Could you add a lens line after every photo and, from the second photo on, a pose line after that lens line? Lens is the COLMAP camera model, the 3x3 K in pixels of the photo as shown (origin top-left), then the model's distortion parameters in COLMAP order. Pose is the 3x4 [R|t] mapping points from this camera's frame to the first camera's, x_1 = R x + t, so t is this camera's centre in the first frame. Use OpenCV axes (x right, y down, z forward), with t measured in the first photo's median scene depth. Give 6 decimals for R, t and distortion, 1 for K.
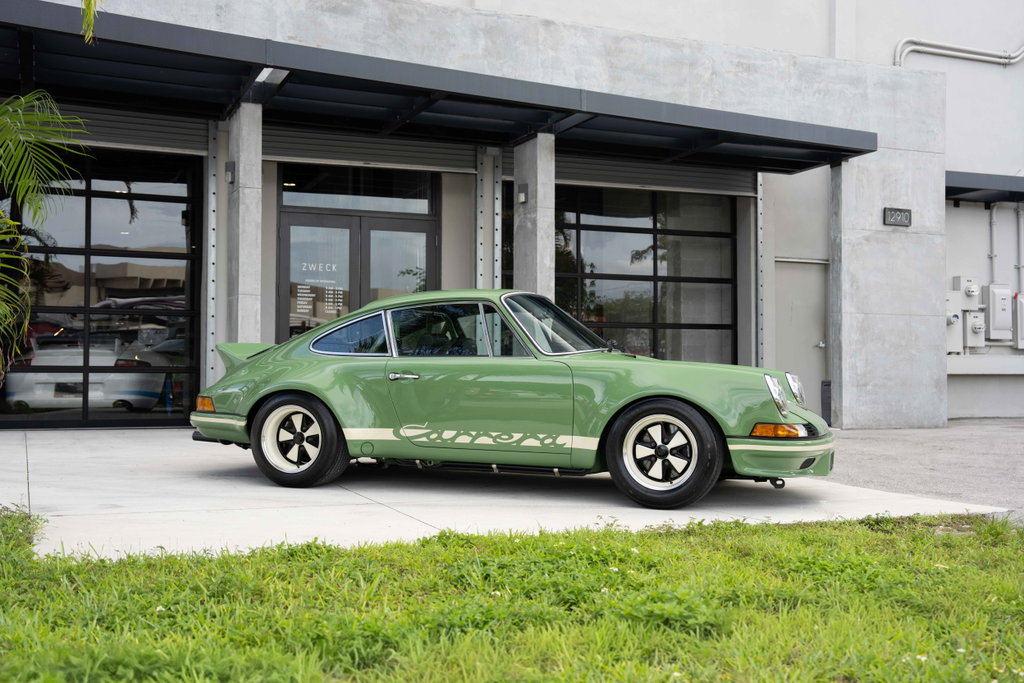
lens RADIAL K [[1103.0, 0, 519.0], [0, 1103.0, 347.3], [0, 0, 1]] dist [0.044098, 0.000000]
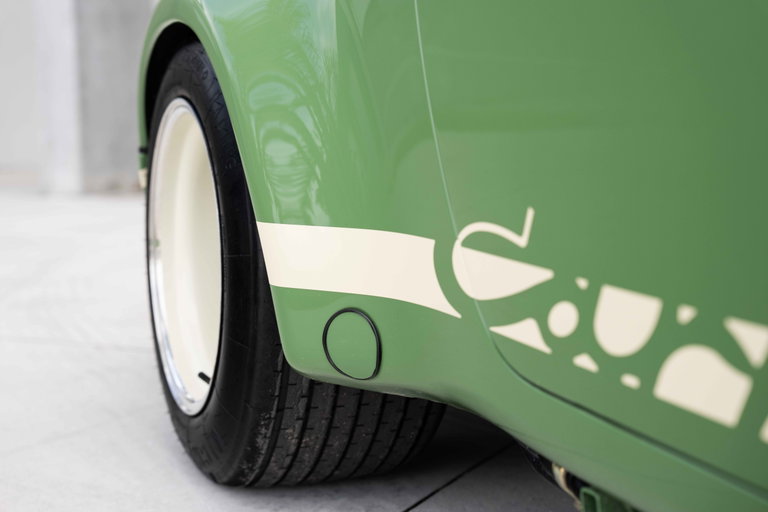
lens RADIAL K [[1454.3, 0, 382.5], [0, 1454.3, 257.1], [0, 0, 1]] dist [0.261822, 0.000000]
pose [[0.626476, 0.067284, -0.776531, 0.025382], [0.036266, 0.992672, 0.115271, 0.033315], [0.778597, -0.100376, 0.619445, 0.553373]]
